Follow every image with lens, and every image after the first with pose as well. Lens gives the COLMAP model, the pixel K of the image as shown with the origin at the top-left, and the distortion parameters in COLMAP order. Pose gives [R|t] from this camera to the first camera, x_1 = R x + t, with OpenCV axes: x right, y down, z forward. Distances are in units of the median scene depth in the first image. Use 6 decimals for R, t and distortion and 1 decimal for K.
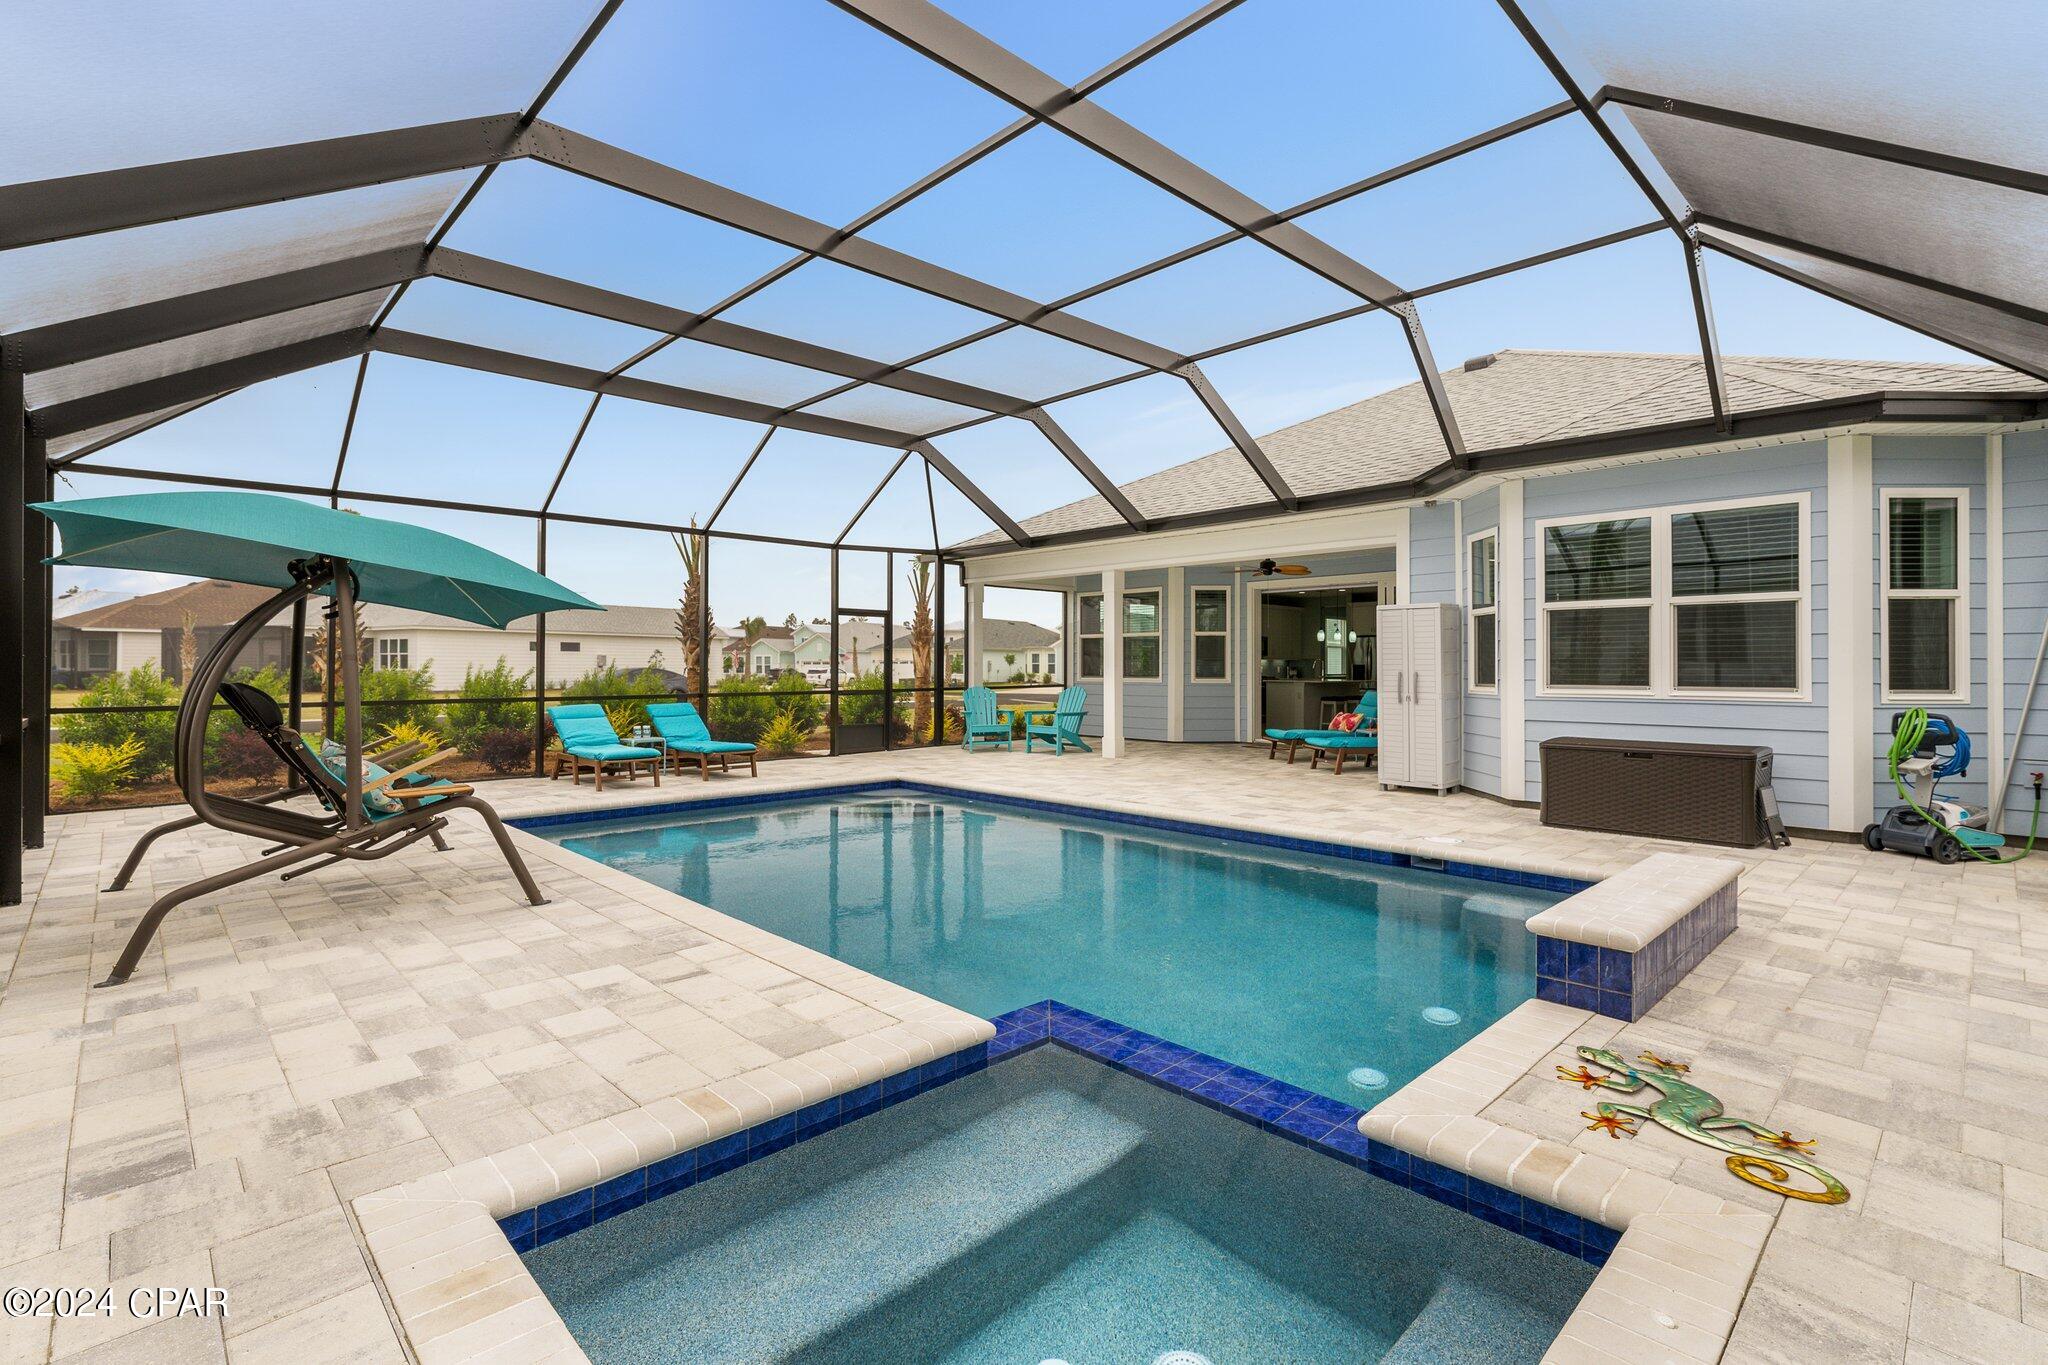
lens RADIAL K [[931.0, 0, 1022.5], [0, 931.0, 669.2], [0, 0, 1]] dist [0.007266, 0.000517]
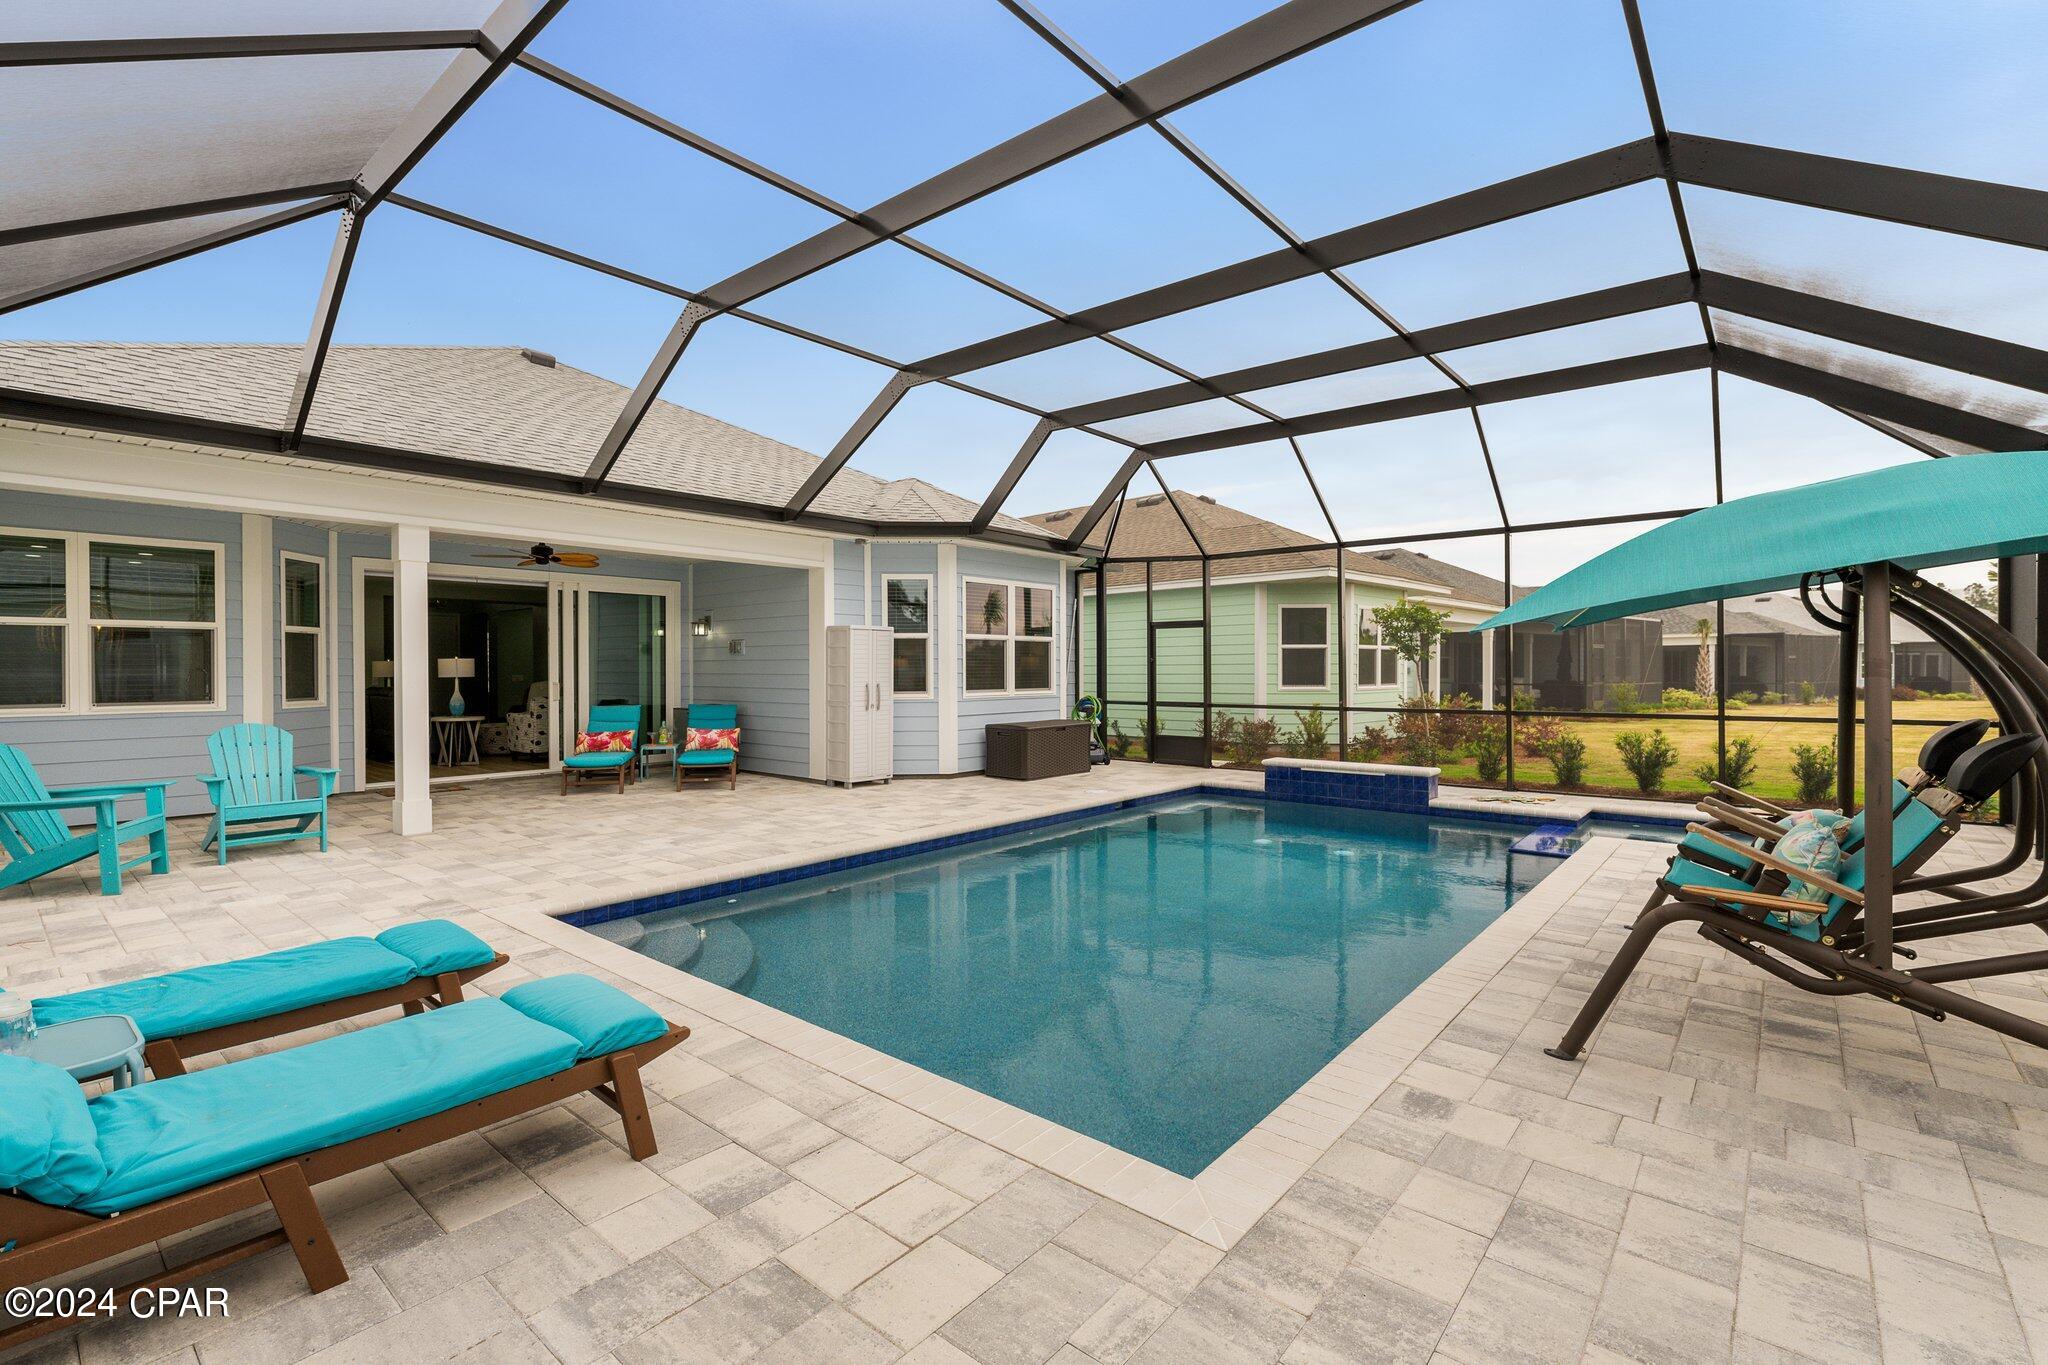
lens RADIAL K [[931.0, 0, 1020.2], [0, 931.0, 677.9], [0, 0, 1]] dist [0.007266, 0.000517]
pose [[-0.108319, -0.002435, 0.994113, -0.792982], [0.006491, 0.999974, 0.003156, -0.006931], [-0.994095, 0.006795, -0.108301, 0.960253]]
